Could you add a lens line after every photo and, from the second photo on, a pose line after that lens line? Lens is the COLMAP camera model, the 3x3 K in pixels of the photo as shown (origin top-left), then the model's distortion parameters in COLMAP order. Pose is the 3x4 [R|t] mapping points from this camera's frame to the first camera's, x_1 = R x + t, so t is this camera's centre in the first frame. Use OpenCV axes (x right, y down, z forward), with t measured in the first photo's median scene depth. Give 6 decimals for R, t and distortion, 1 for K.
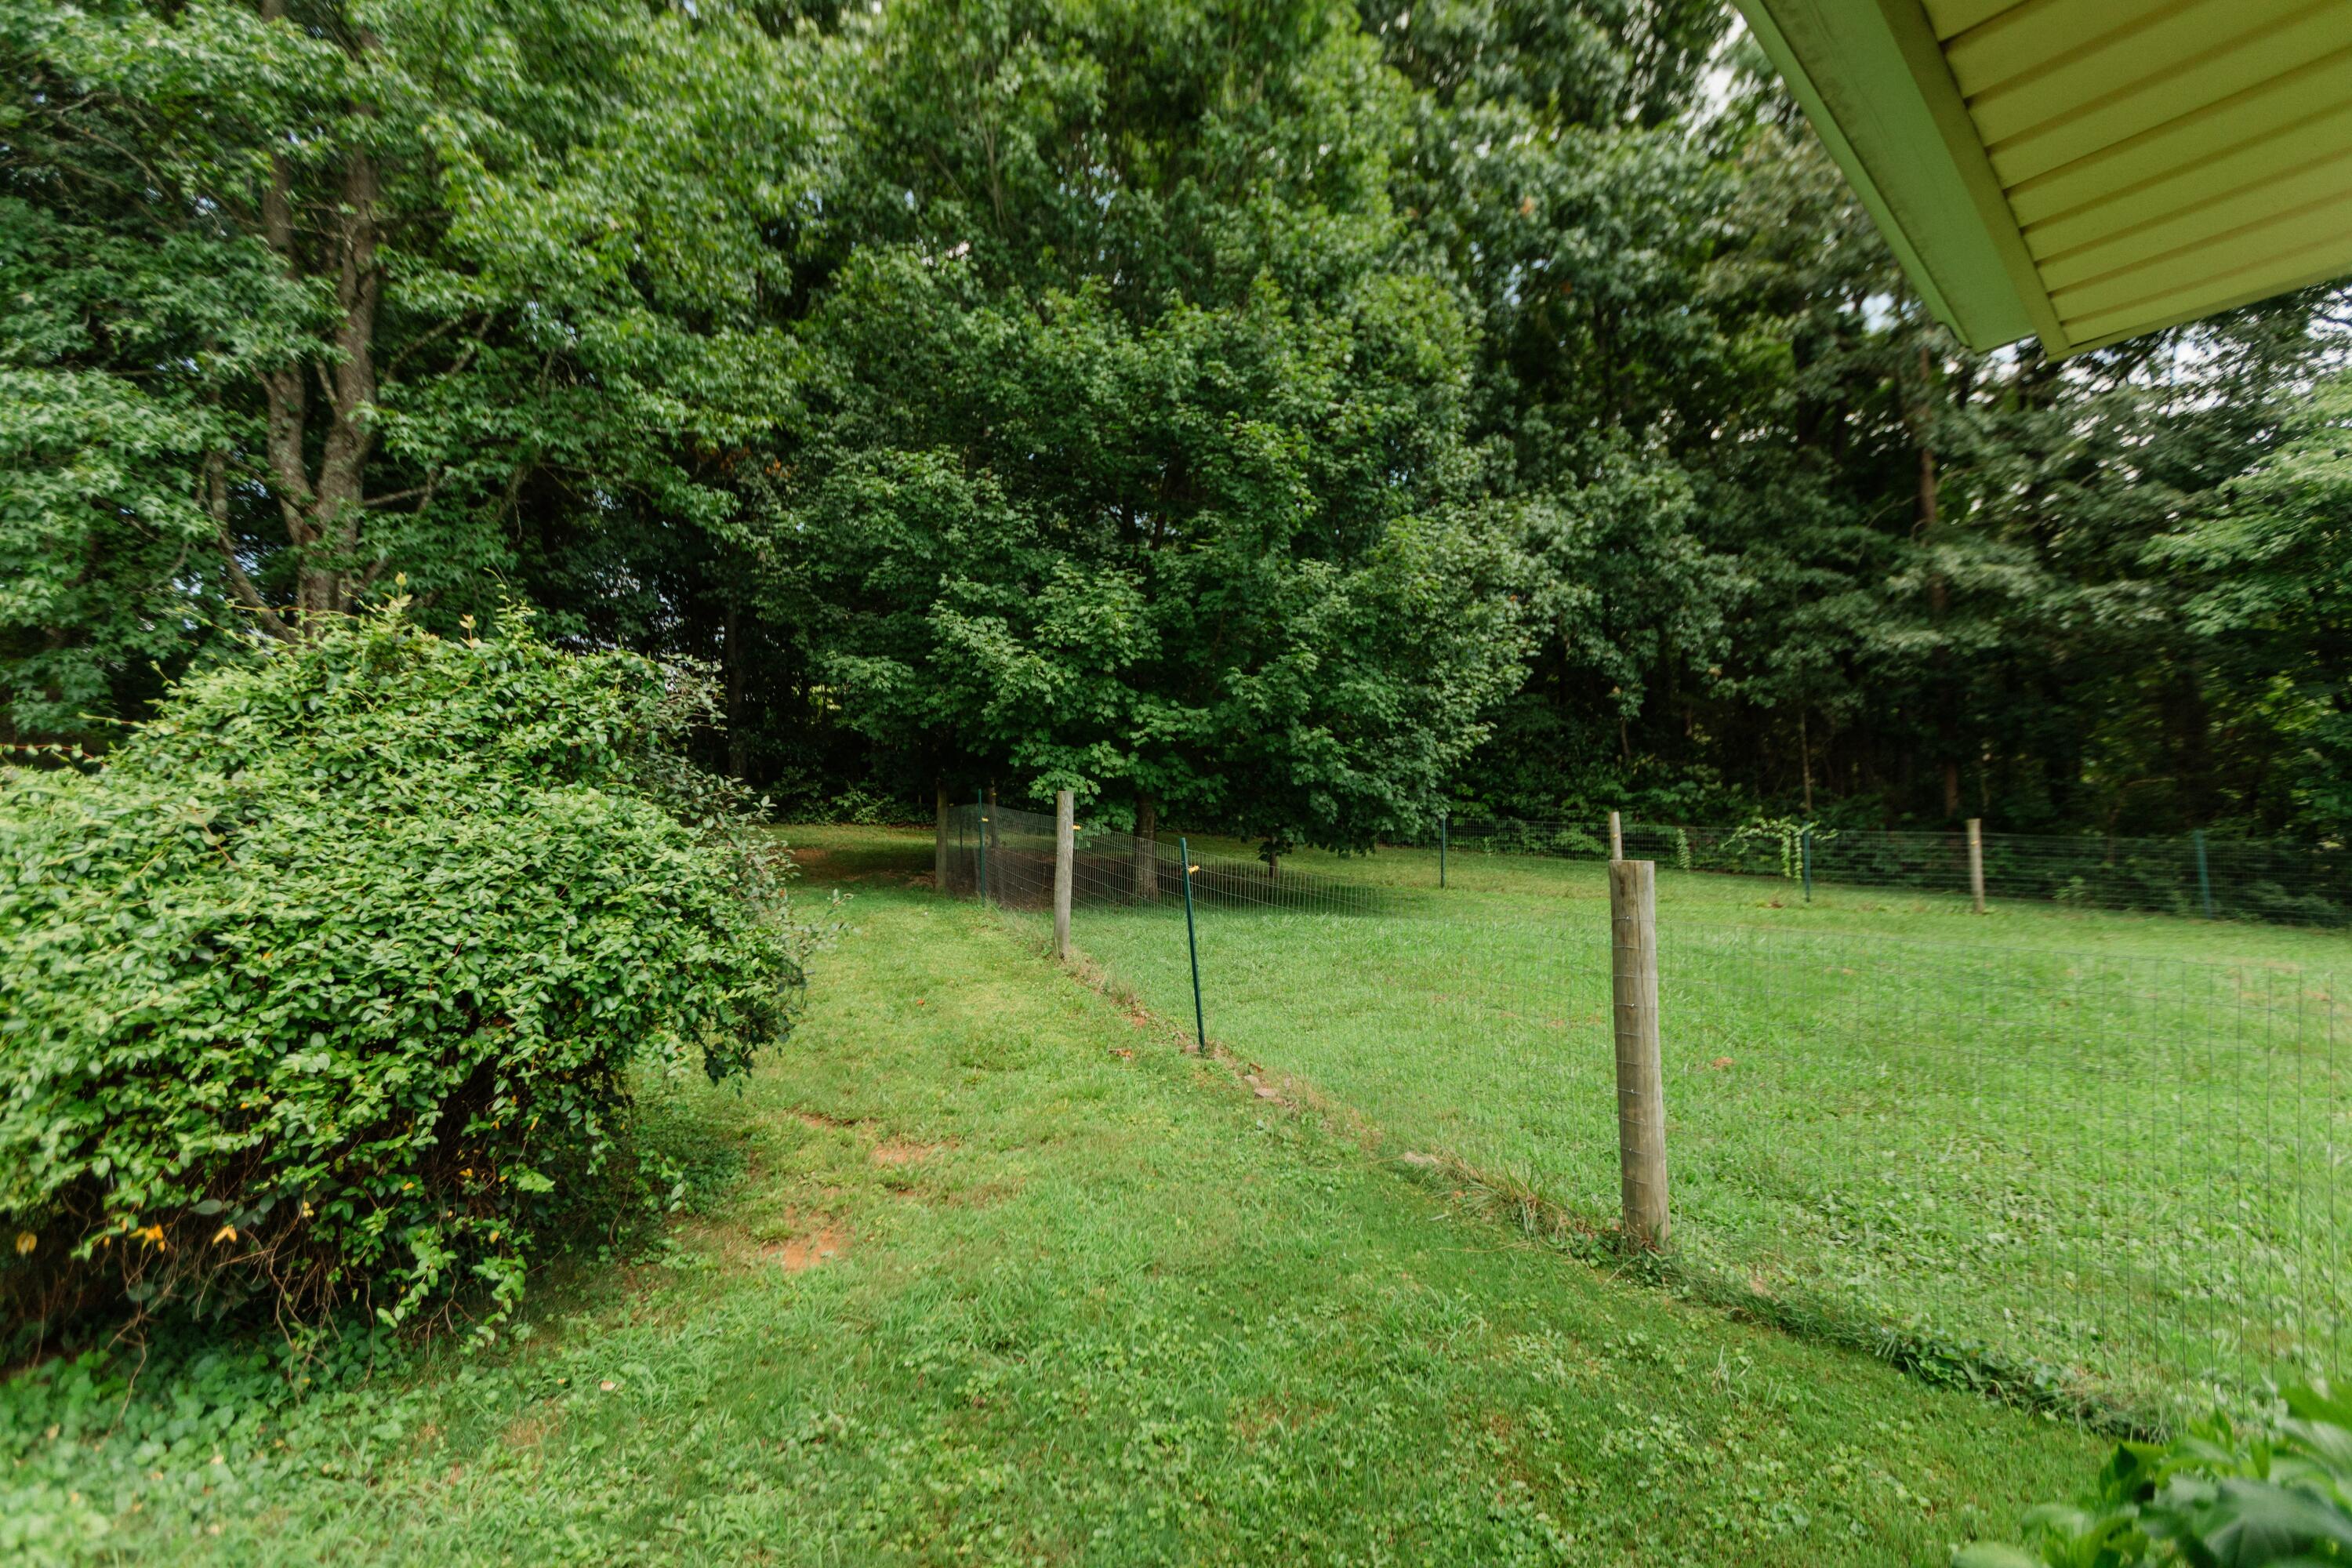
lens RADIAL K [[1017.6, 0, 1176.0], [0, 1017.6, 784.0], [0, 0, 1]] dist [-0.000085, -0.000101]
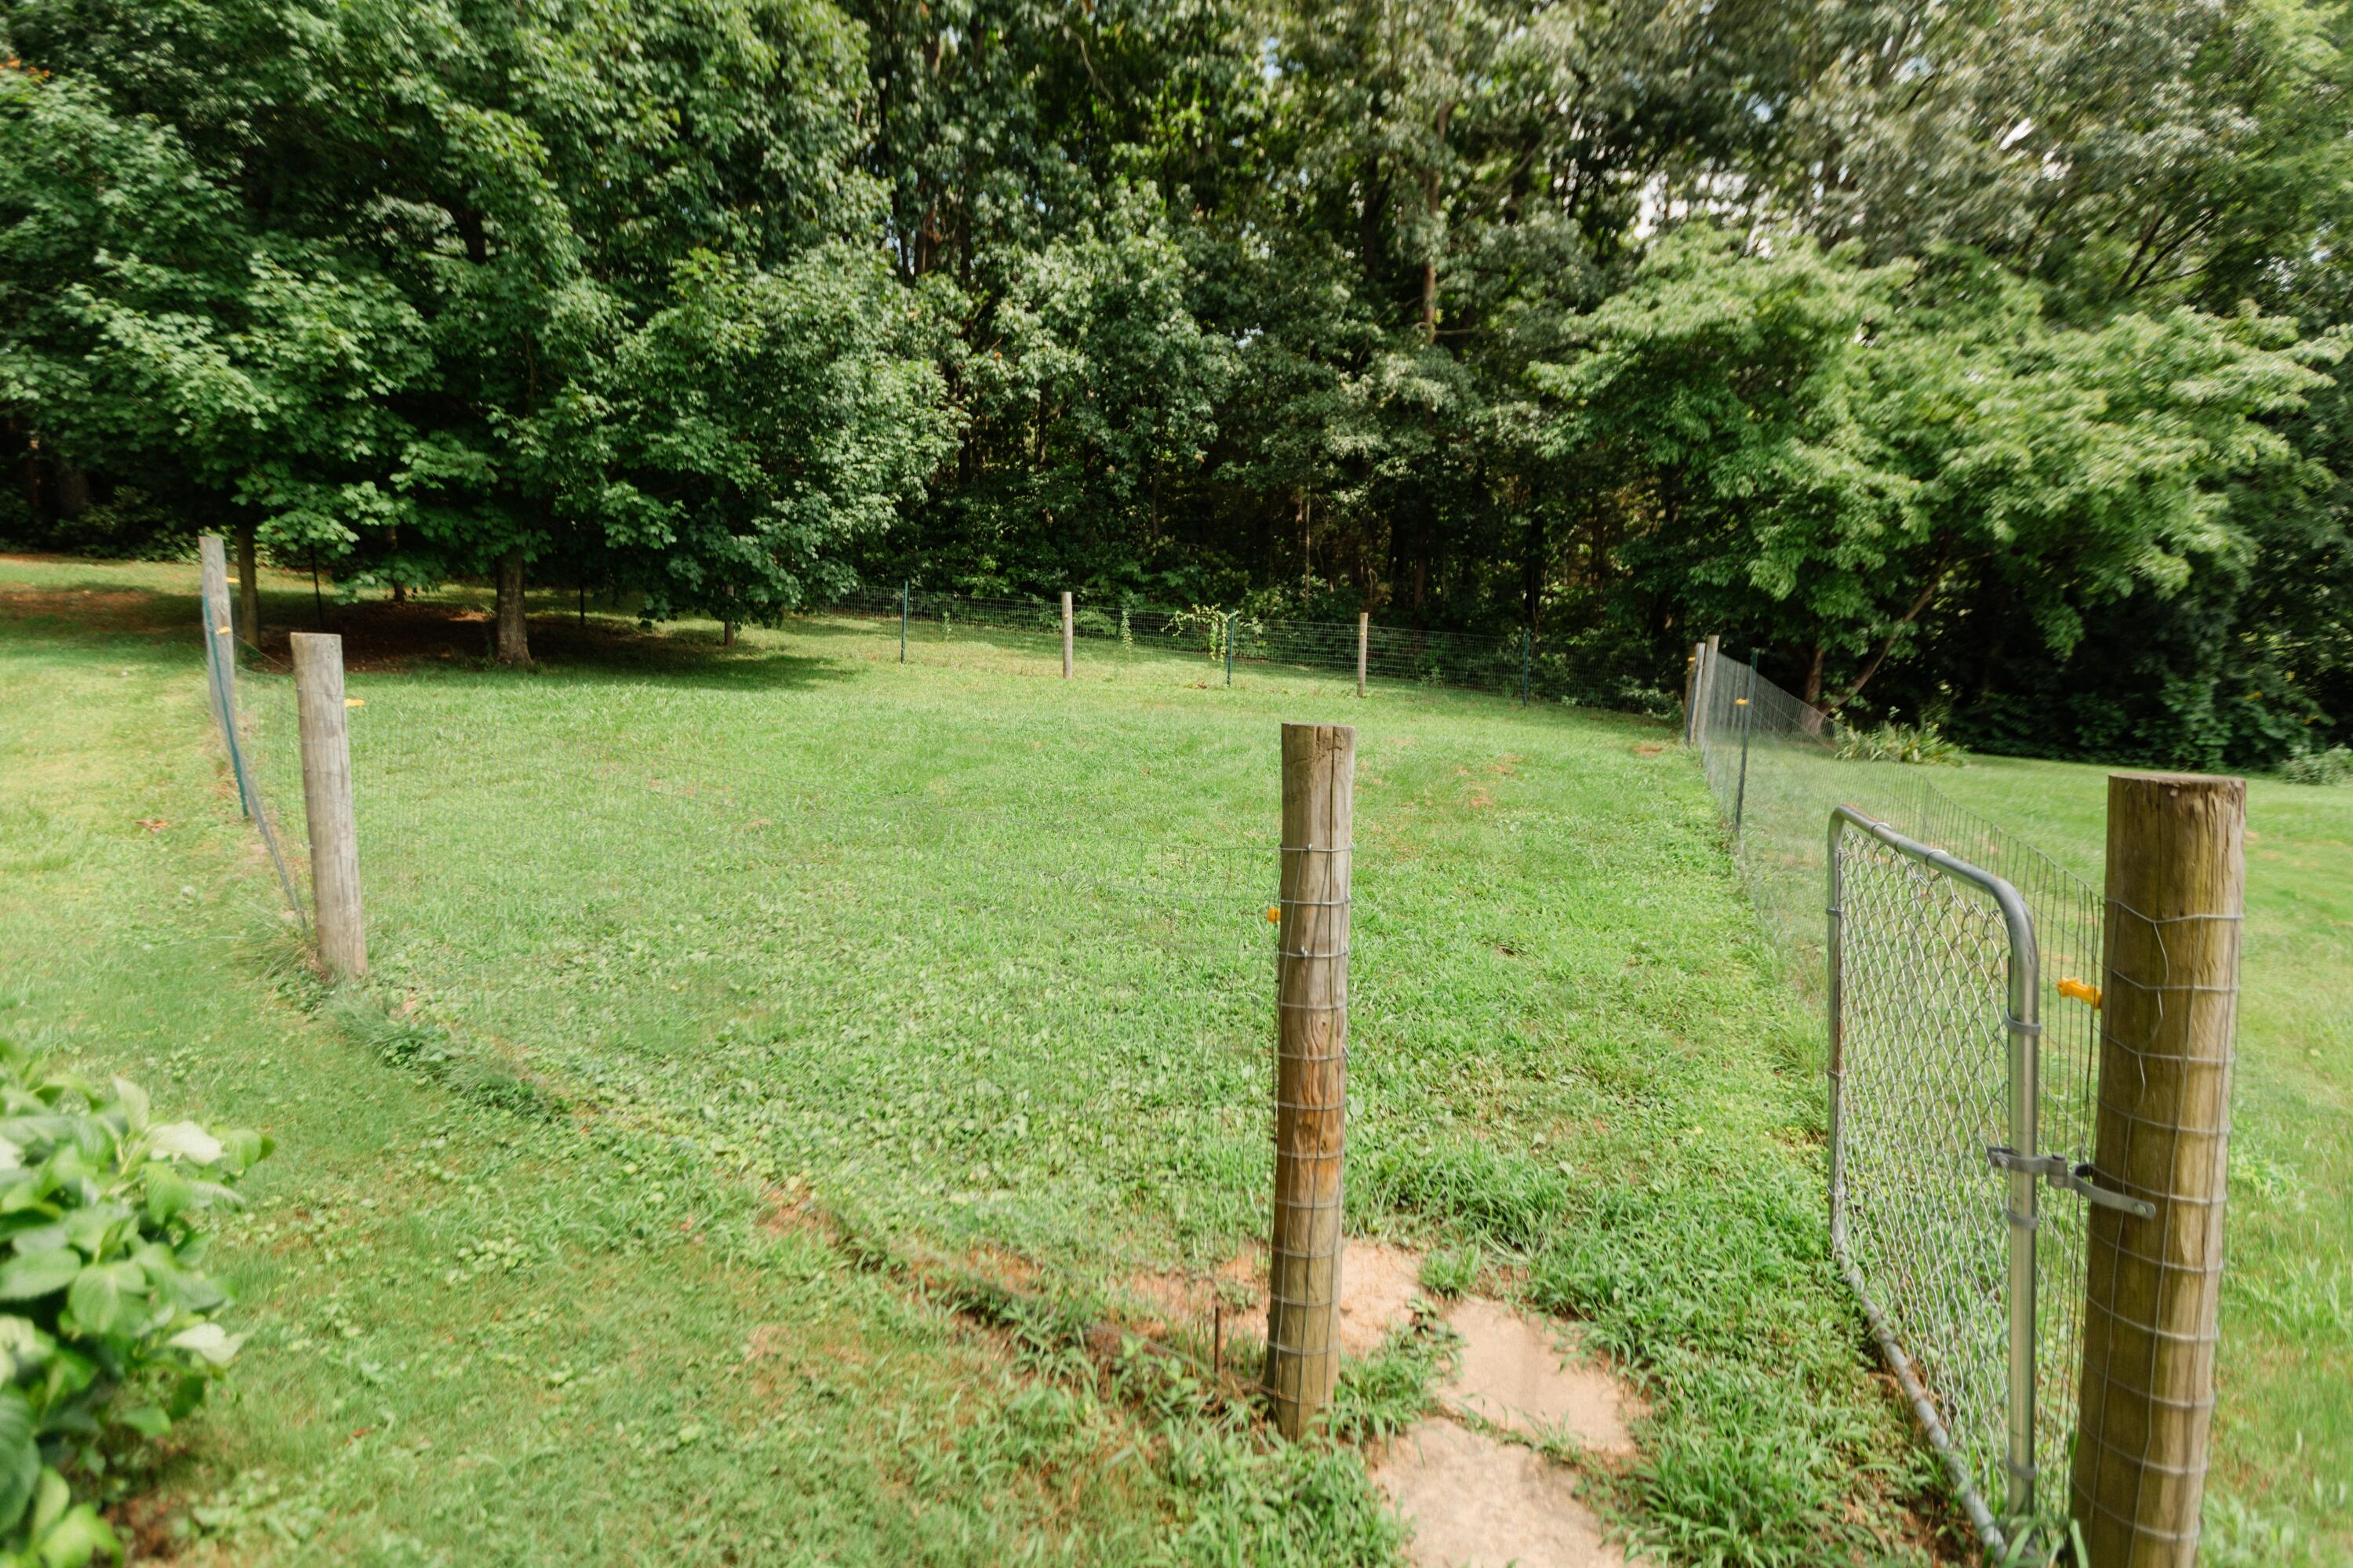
lens RADIAL K [[1106.9, 0, 1182.2], [0, 1106.9, 777.0], [0, 0, 1]] dist [0.001391, -0.000421]
pose [[0.953125, -0.005136, 0.302533, 0.275177], [-0.056070, 0.979541, 0.193278, -0.015367], [-0.297336, -0.201181, 0.933337, -0.126407]]
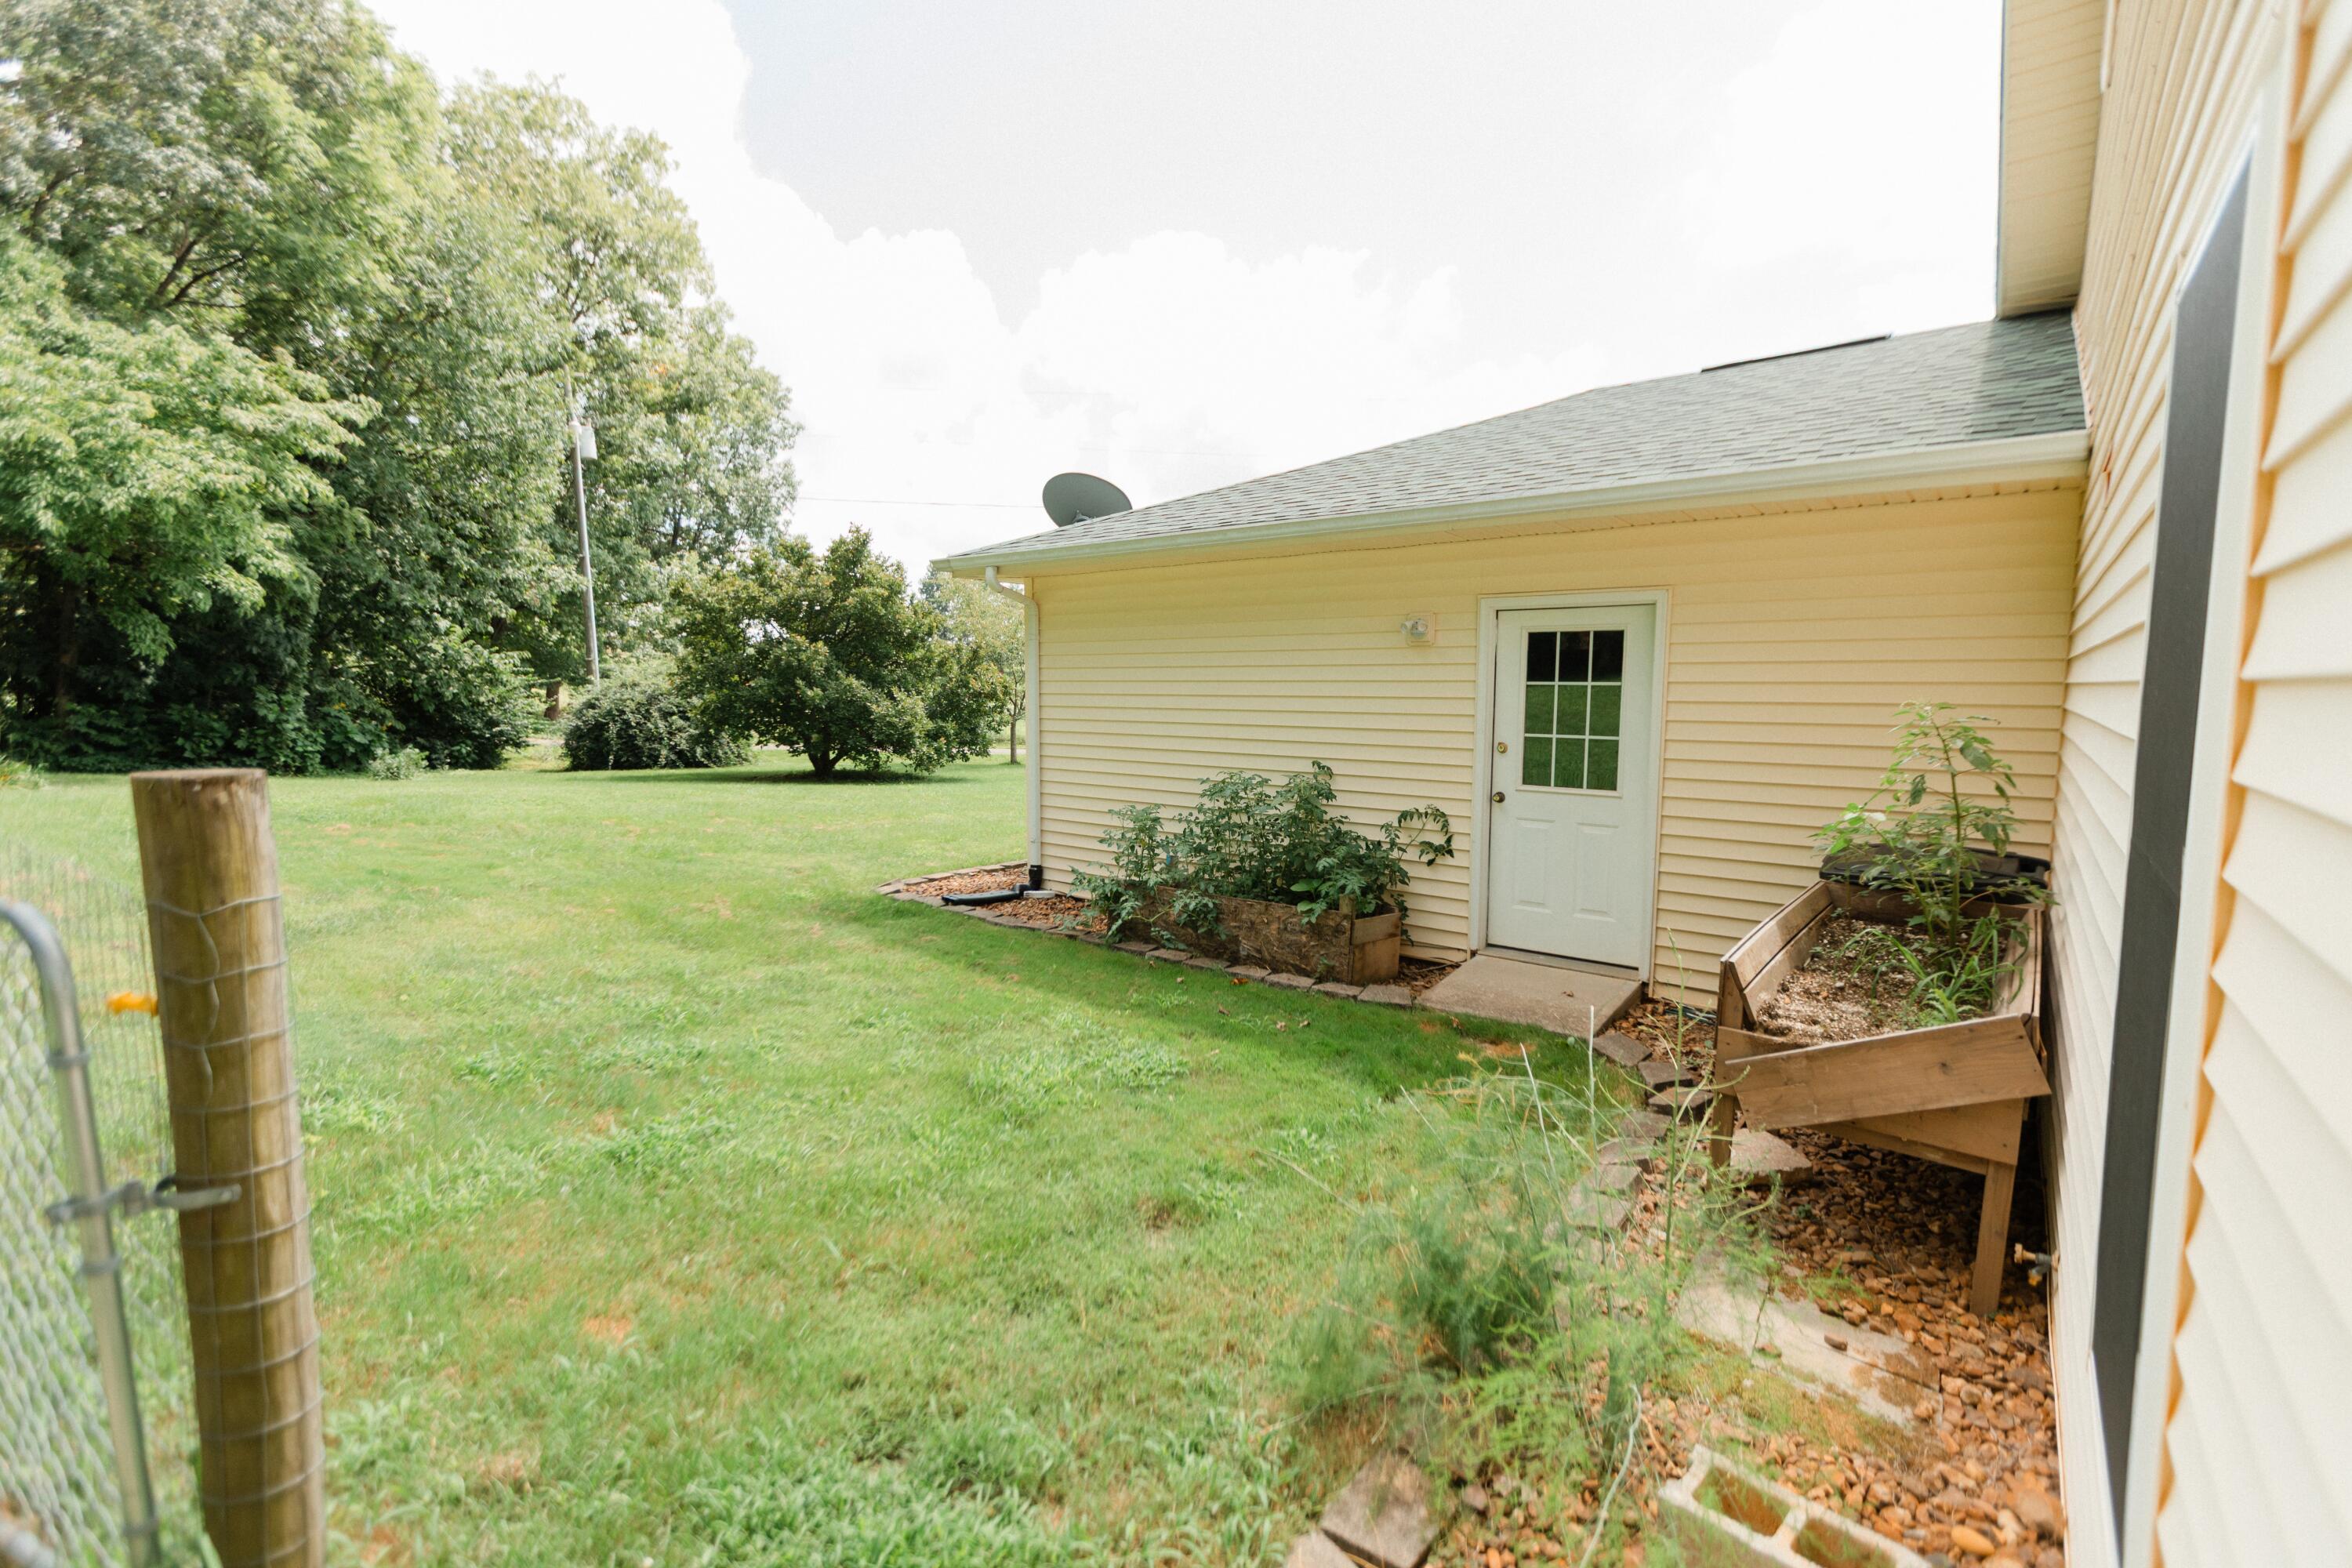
lens RADIAL K [[1044.9, 0, 1176.0], [0, 1044.9, 784.0], [0, 0, 1]] dist [0.003339, -0.000183]
pose [[-0.153108, -0.055394, 0.986656, 0.357366], [-0.120254, 0.992052, 0.037036, -0.003336], [-0.980865, -0.112979, -0.158553, -0.222495]]
